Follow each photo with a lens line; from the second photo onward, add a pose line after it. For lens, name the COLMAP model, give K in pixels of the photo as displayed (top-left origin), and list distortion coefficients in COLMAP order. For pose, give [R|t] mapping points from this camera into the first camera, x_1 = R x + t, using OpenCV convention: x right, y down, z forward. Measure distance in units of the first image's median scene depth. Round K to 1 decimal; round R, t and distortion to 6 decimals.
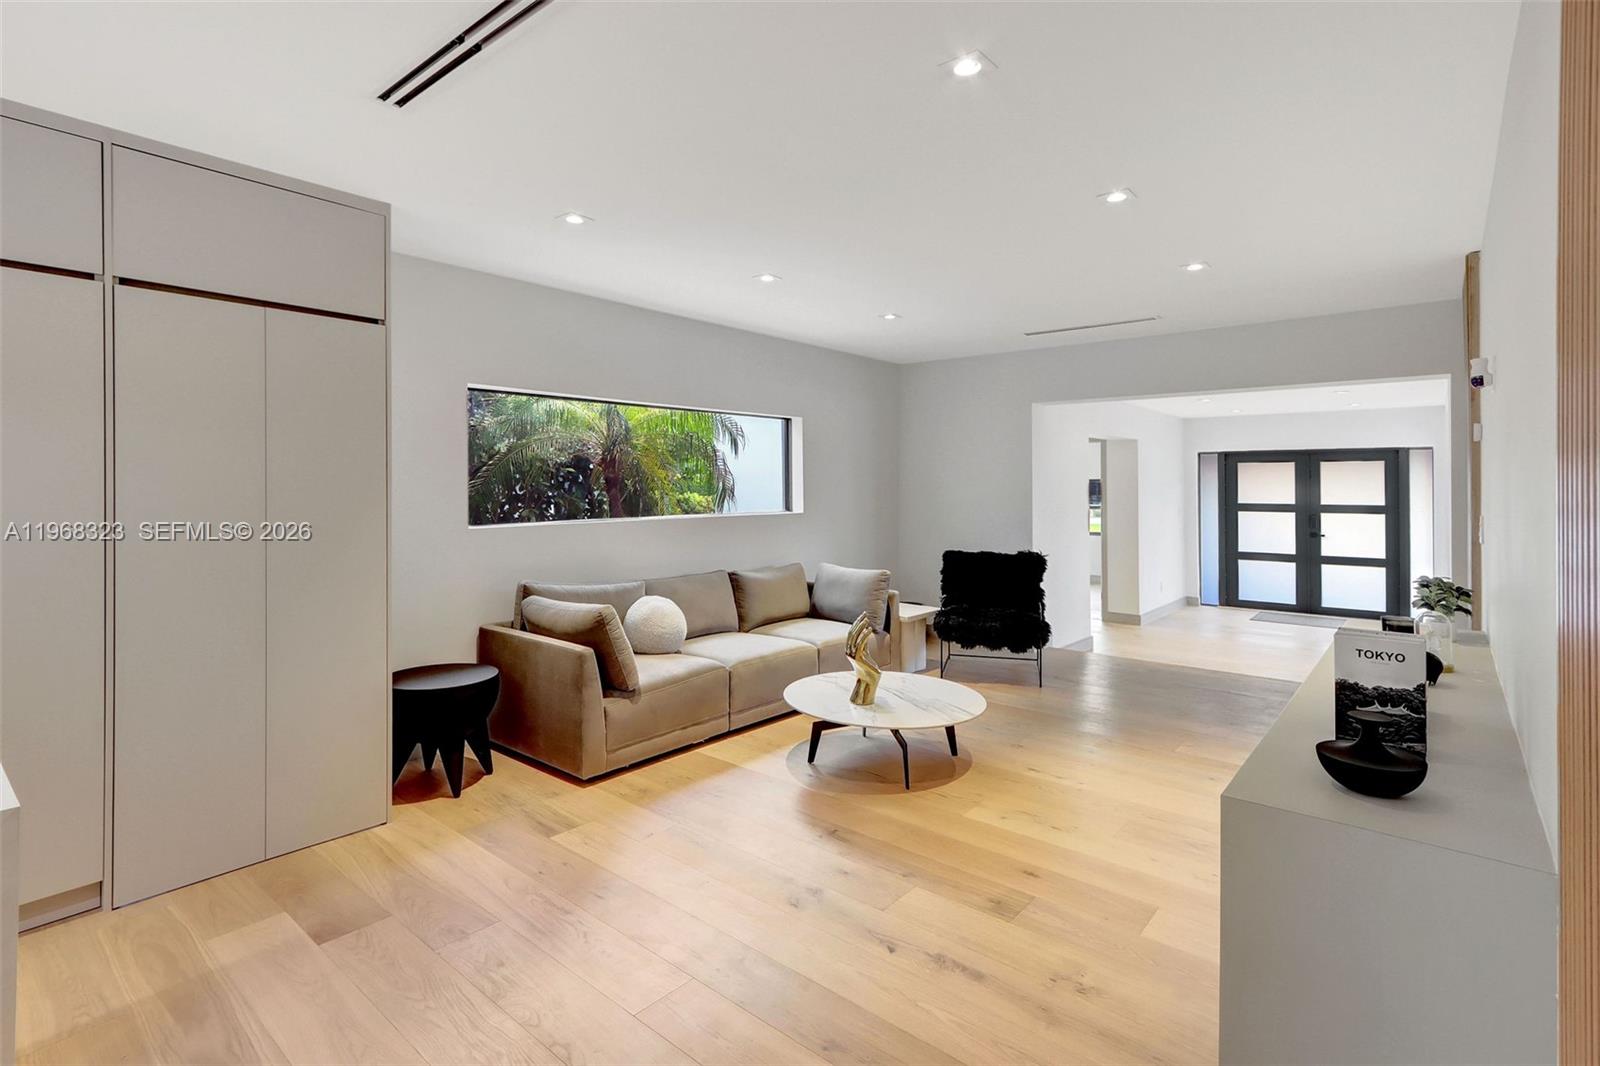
lens RADIAL K [[761.6, 0, 803.4], [0, 761.6, 489.0], [0, 0, 1]] dist [0.002029, 0.000092]
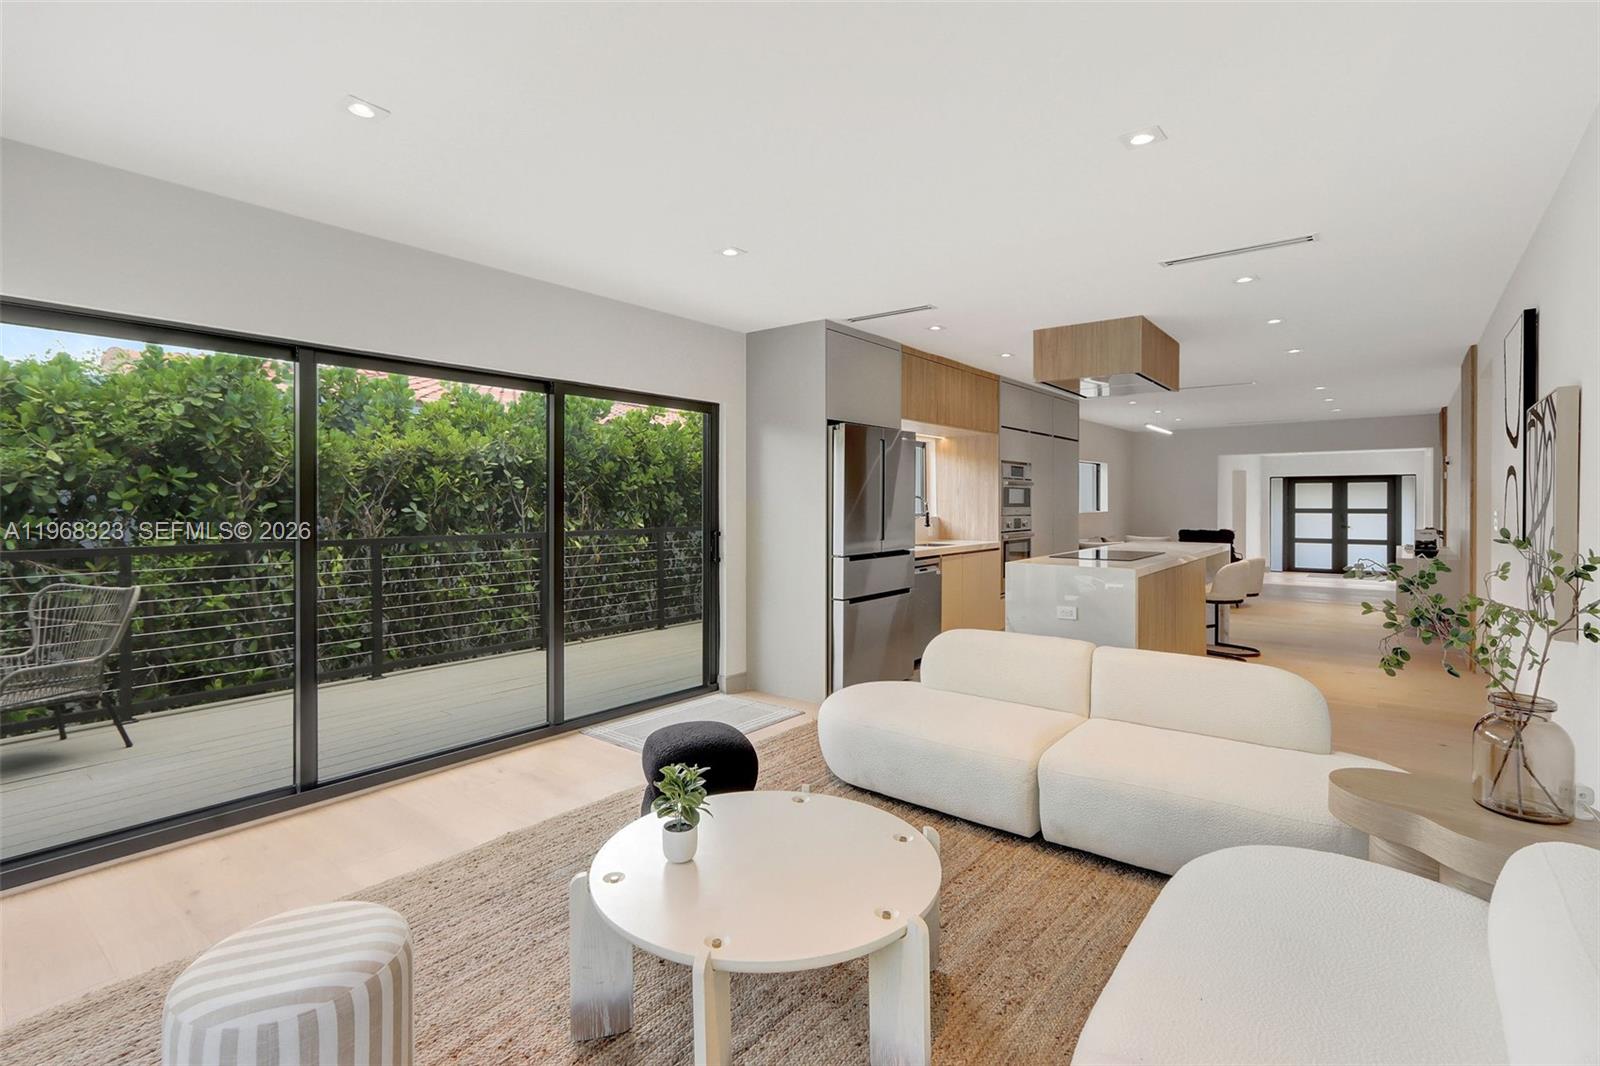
lens RADIAL K [[761.6, 0, 800.1], [0, 761.6, 521.3], [0, 0, 1]] dist [0.002029, 0.000092]
pose [[0.999460, -0.004158, 0.032588, -0.564101], [0.003378, 0.999708, 0.023932, 0.004541], [-0.032678, -0.023809, 0.999182, -0.617267]]
